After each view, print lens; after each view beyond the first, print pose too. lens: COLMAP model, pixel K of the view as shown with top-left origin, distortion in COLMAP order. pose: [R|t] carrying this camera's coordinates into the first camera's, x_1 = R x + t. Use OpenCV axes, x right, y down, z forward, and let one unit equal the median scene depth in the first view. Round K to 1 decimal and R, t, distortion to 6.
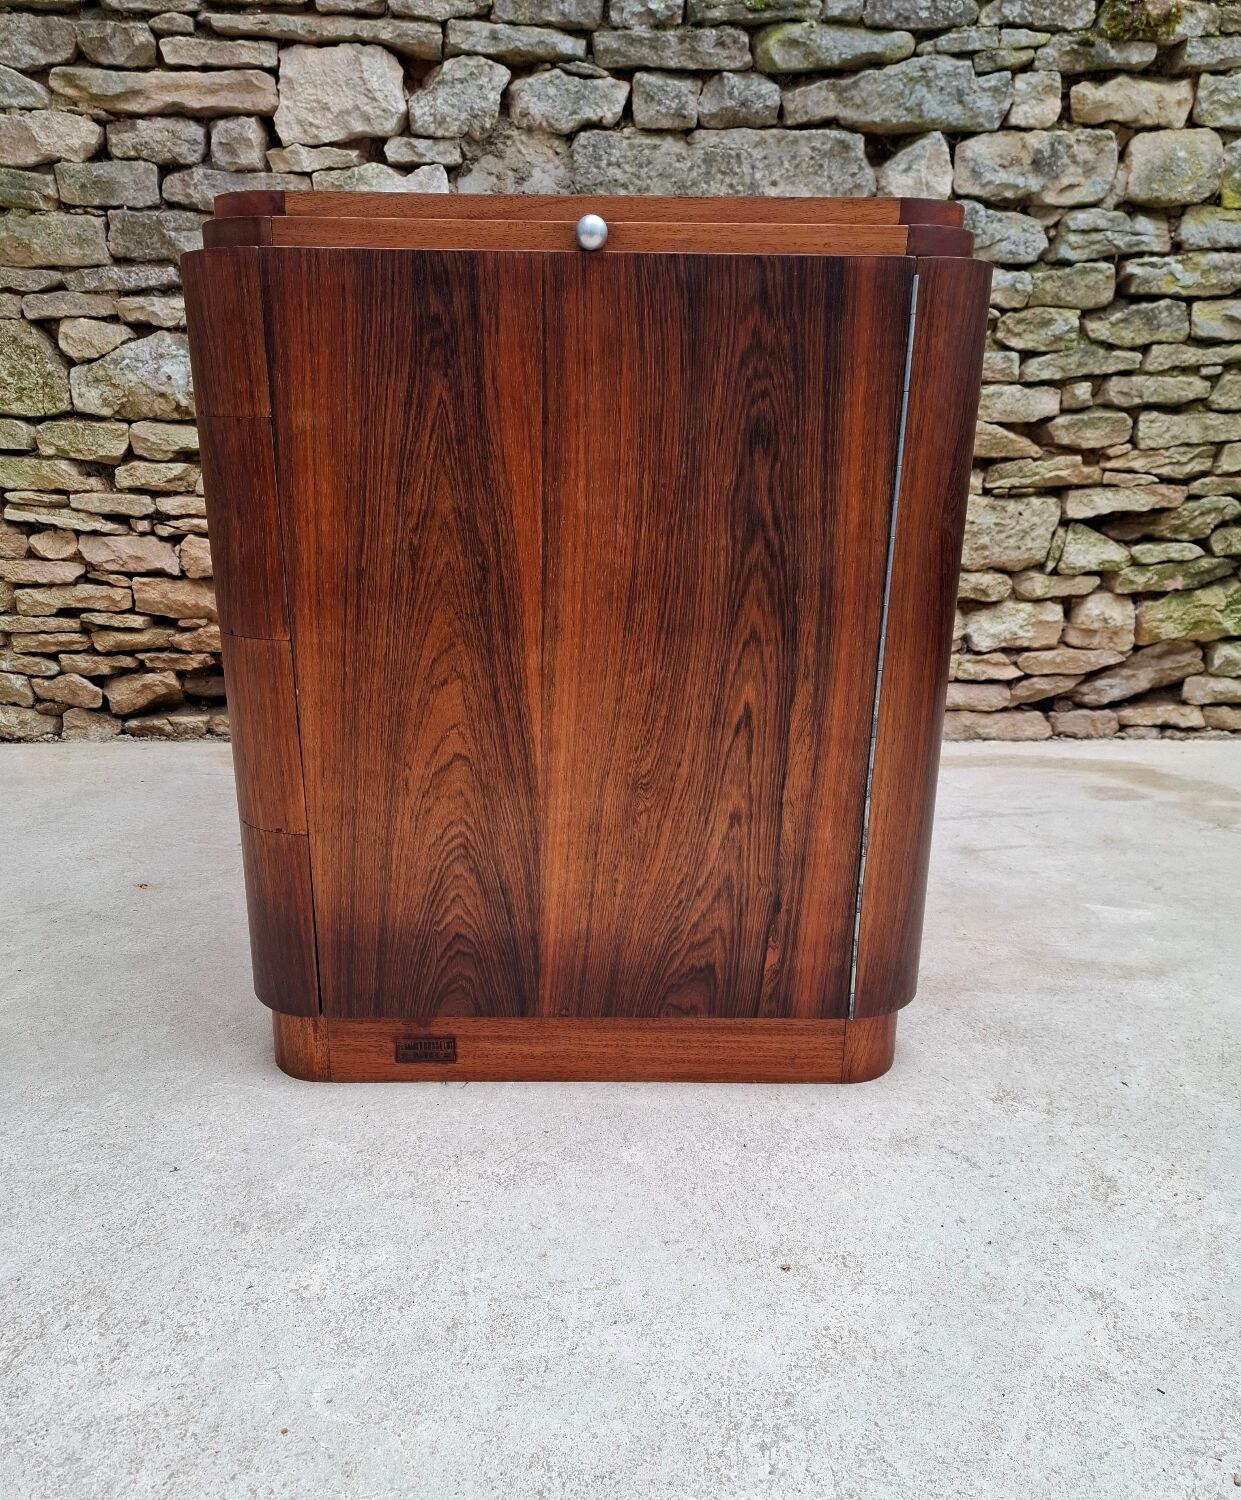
lens RADIAL K [[1137.7, 0, 612.6], [0, 1137.7, 814.3], [0, 0, 1]] dist [0.073078, -0.087886]
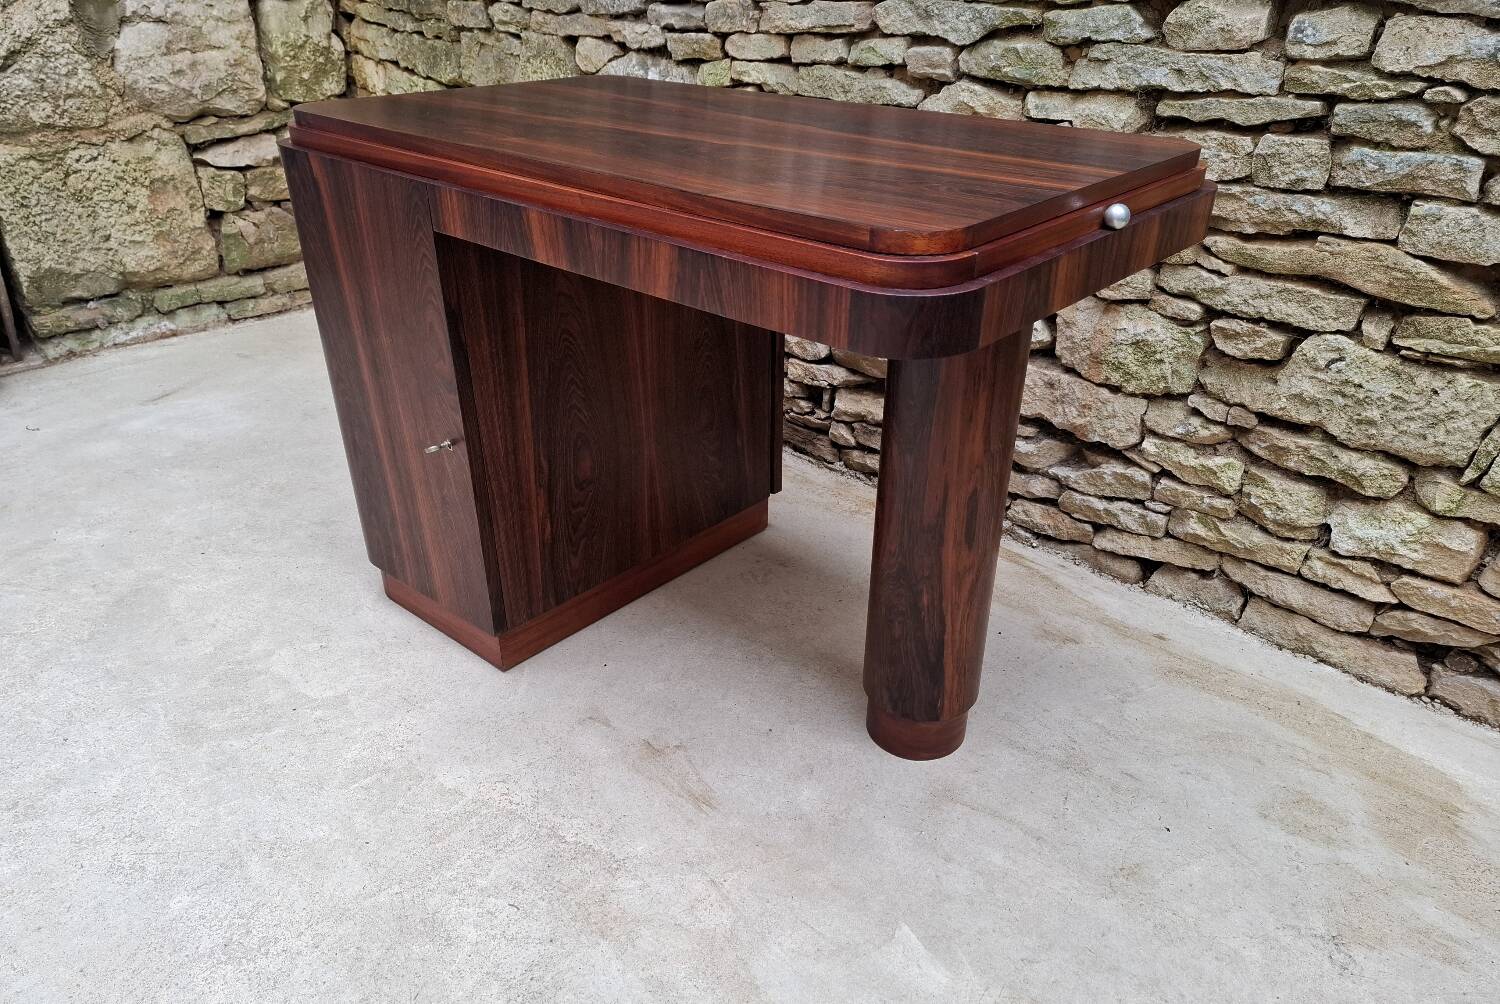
lens RADIAL K [[1031.7, 0, 747.6], [0, 1031.7, 558.8], [0, 0, 1]] dist [0.044432, -0.037344]
pose [[0.704136, 0.361243, -0.611307, 0.493606], [-0.225251, 0.930089, 0.290166, -0.262688], [0.673390, -0.066619, 0.736279, 0.261695]]
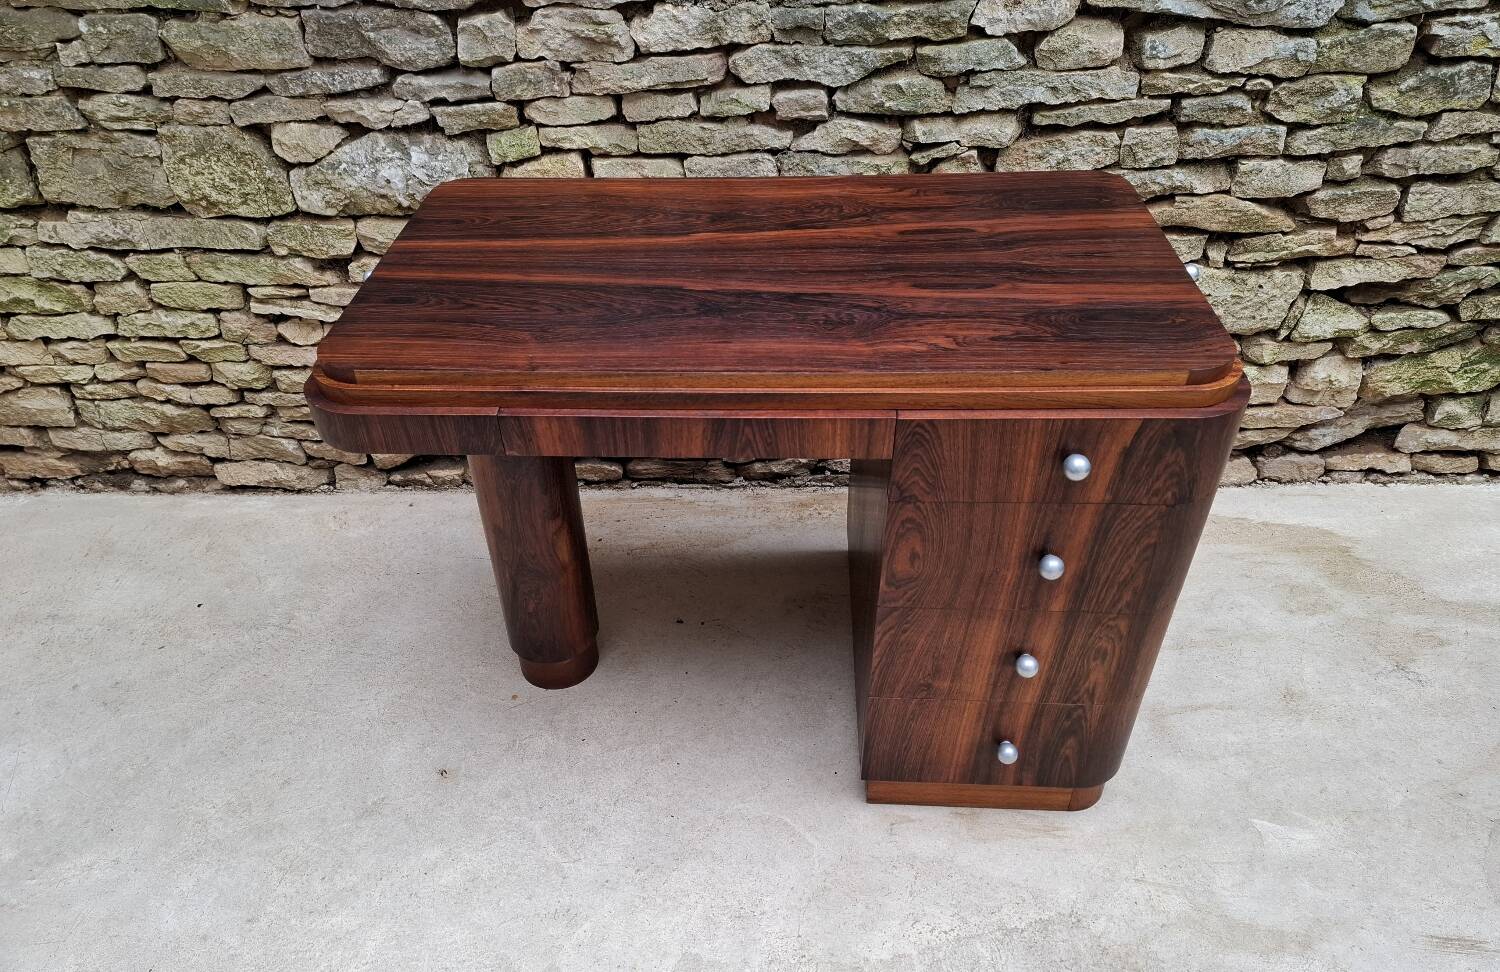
lens RADIAL K [[1032.1, 0, 735.4], [0, 1032.1, 565.1], [0, 0, 1]] dist [0.041163, -0.032630]
pose [[0.997489, 0.011190, -0.069934, -0.022066], [0.015734, 0.927751, 0.372869, -0.385921], [0.069054, -0.373033, 0.925245, 0.073584]]
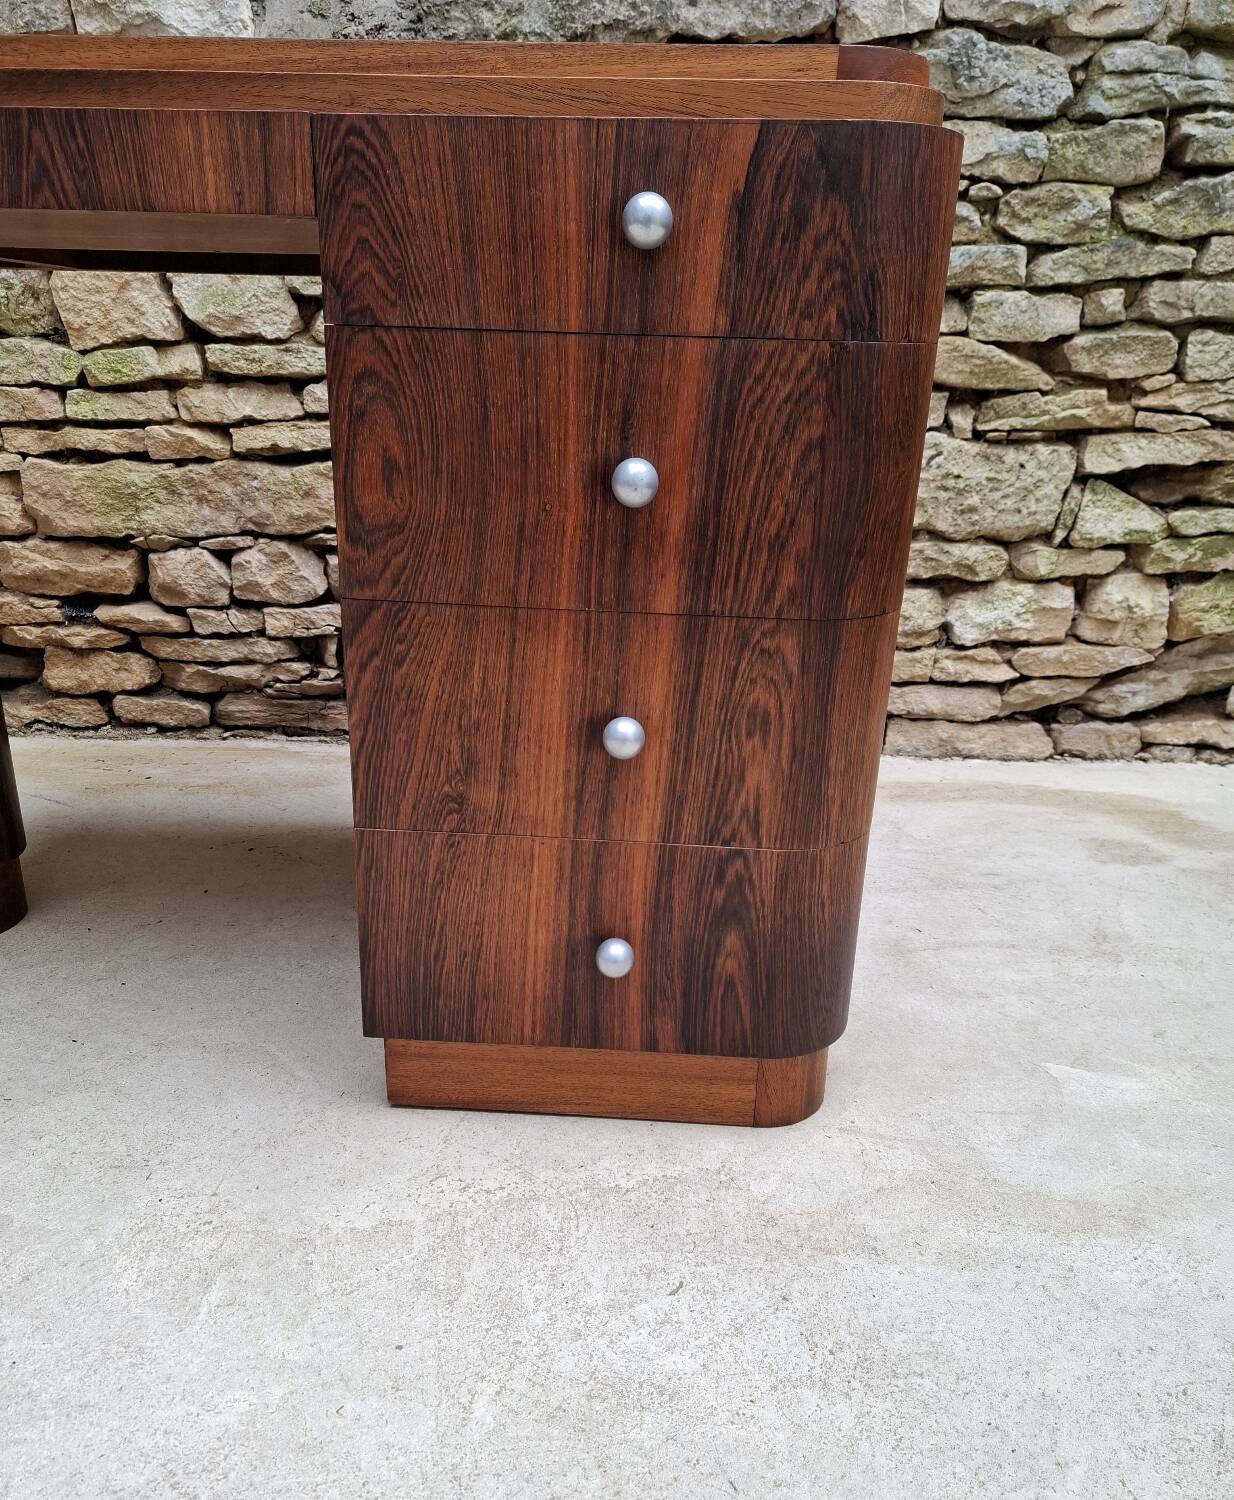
lens RADIAL K [[1136.7, 0, 603.5], [0, 1136.7, 818.4], [0, 0, 1]] dist [0.048938, -0.047570]
pose [[0.998562, 0.029996, -0.044425, 0.122671], [-0.027037, 0.997468, 0.065770, -0.073680], [0.046285, -0.064474, 0.996845, 0.224643]]
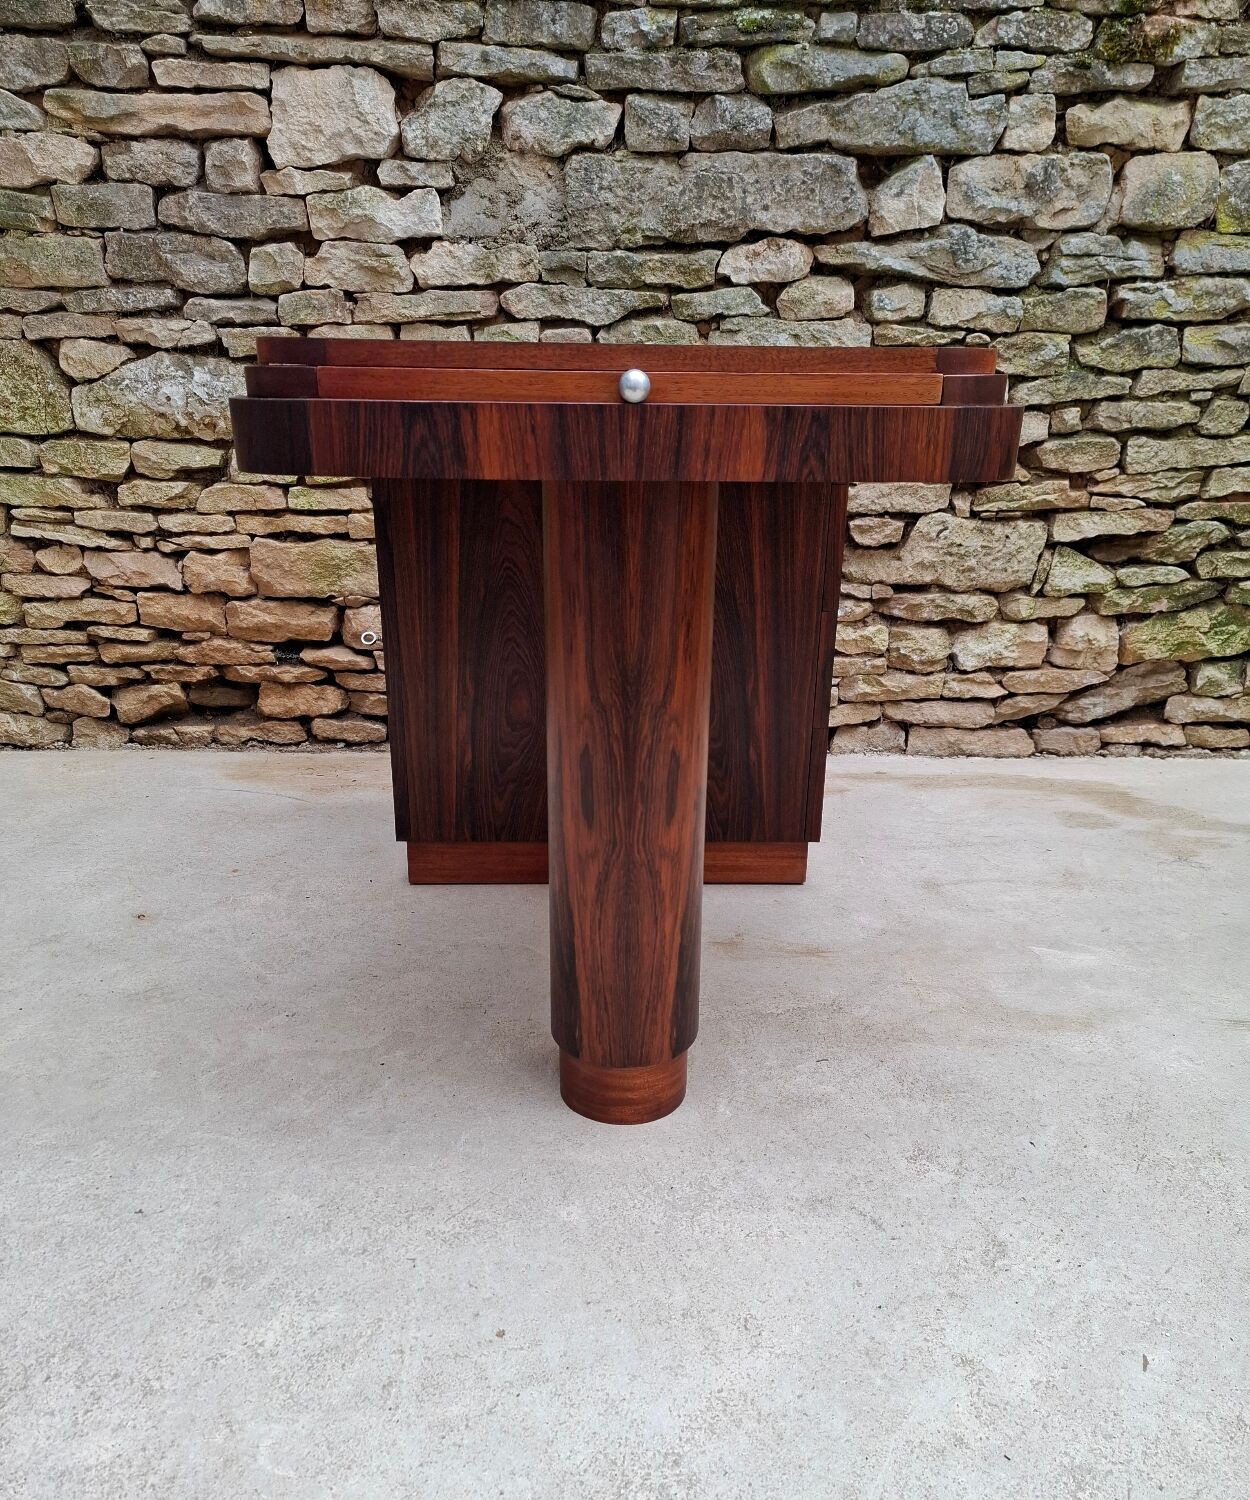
lens RADIAL K [[1146.5, 0, 628.0], [0, 1146.5, 830.3], [0, 0, 1]] dist [0.063104, -0.069786]
pose [[0.999833, 0.012205, -0.013571, 0.038143], [-0.011363, 0.998106, 0.060466, -0.062257], [0.014283, -0.060301, 0.998078, -0.038181]]
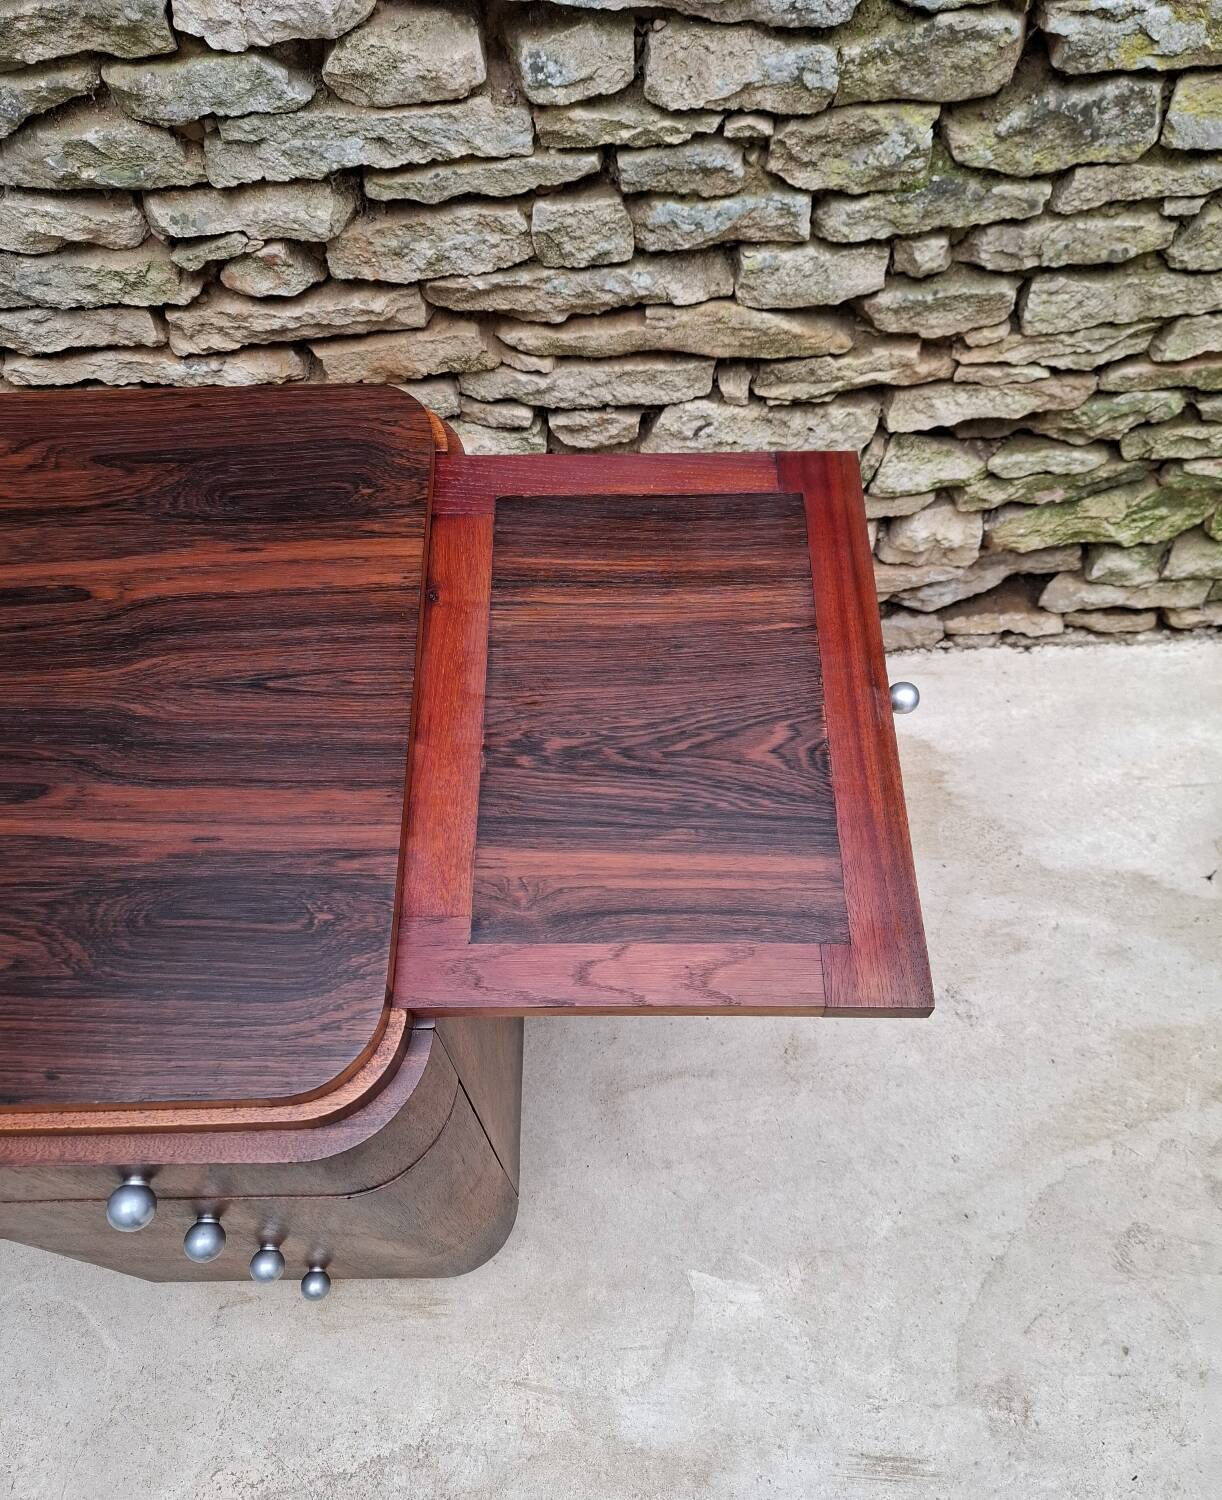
lens RADIAL K [[1136.7, 0, 607.6], [0, 1136.7, 800.8], [0, 0, 1]] dist [0.048938, -0.047570]
pose [[0.999374, -0.016765, -0.031146, 0.268027], [0.033561, 0.727494, 0.685293, -0.548909], [0.011169, -0.685910, 0.727601, 0.431414]]
